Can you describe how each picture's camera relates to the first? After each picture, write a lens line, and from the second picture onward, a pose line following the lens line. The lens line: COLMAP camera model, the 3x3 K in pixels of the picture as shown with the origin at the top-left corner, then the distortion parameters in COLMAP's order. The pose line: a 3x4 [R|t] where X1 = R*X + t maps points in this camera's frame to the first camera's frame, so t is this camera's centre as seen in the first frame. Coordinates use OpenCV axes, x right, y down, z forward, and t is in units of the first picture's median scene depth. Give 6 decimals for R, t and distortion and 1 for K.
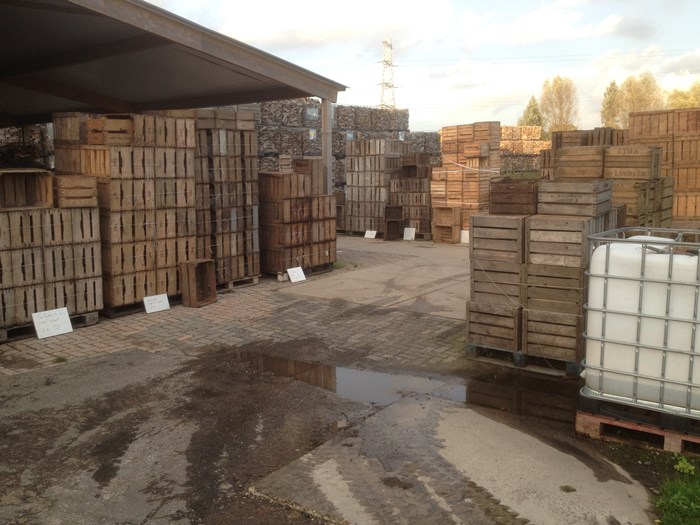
lens RADIAL K [[653.4, 0, 344.1], [0, 653.4, 261.7], [0, 0, 1]] dist [0.151545, -0.337127]
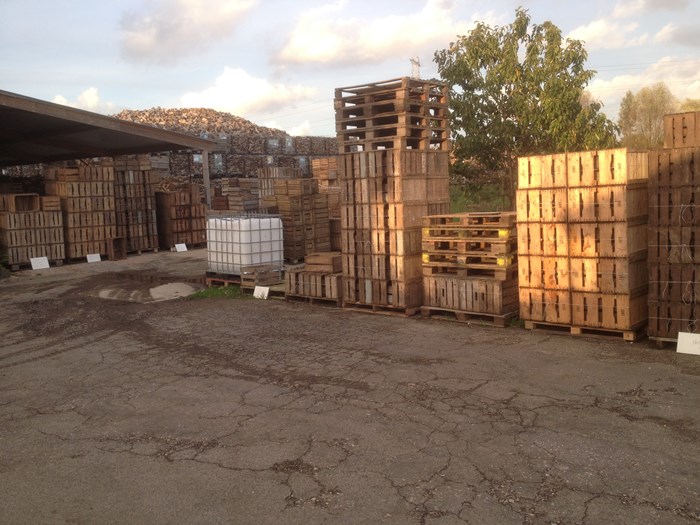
lens RADIAL K [[653.4, 0, 344.1], [0, 653.4, 261.7], [0, 0, 1]] dist [0.151545, -0.337127]
pose [[0.997377, -0.012067, -0.071368, 0.603493], [0.010731, 0.999761, -0.019064, 0.116583], [0.071581, 0.018248, 0.997268, -0.936115]]
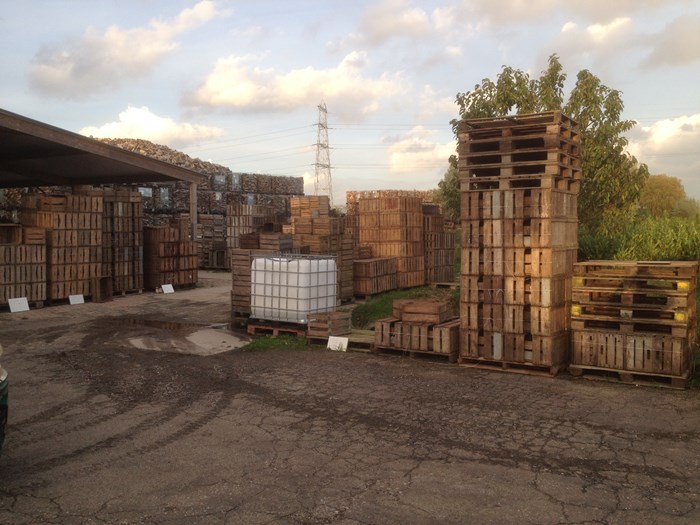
lens RADIAL K [[653.4, 0, 344.1], [0, 653.4, 261.7], [0, 0, 1]] dist [0.151545, -0.337127]
pose [[0.996272, 0.009134, 0.085782, 0.266157], [-0.002099, 0.996651, -0.081743, 0.102026], [-0.086241, 0.081258, 0.992955, -0.804999]]
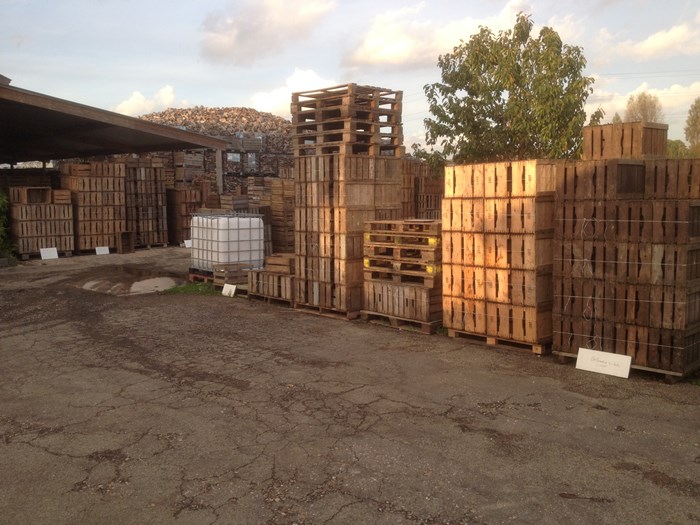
lens RADIAL K [[653.4, 0, 344.1], [0, 653.4, 261.7], [0, 0, 1]] dist [0.151545, -0.337127]
pose [[0.987442, 0.026609, -0.155725, 0.778184], [-0.030007, 0.999359, -0.019509, 0.112419], [0.155106, 0.023937, 0.987608, -0.932613]]
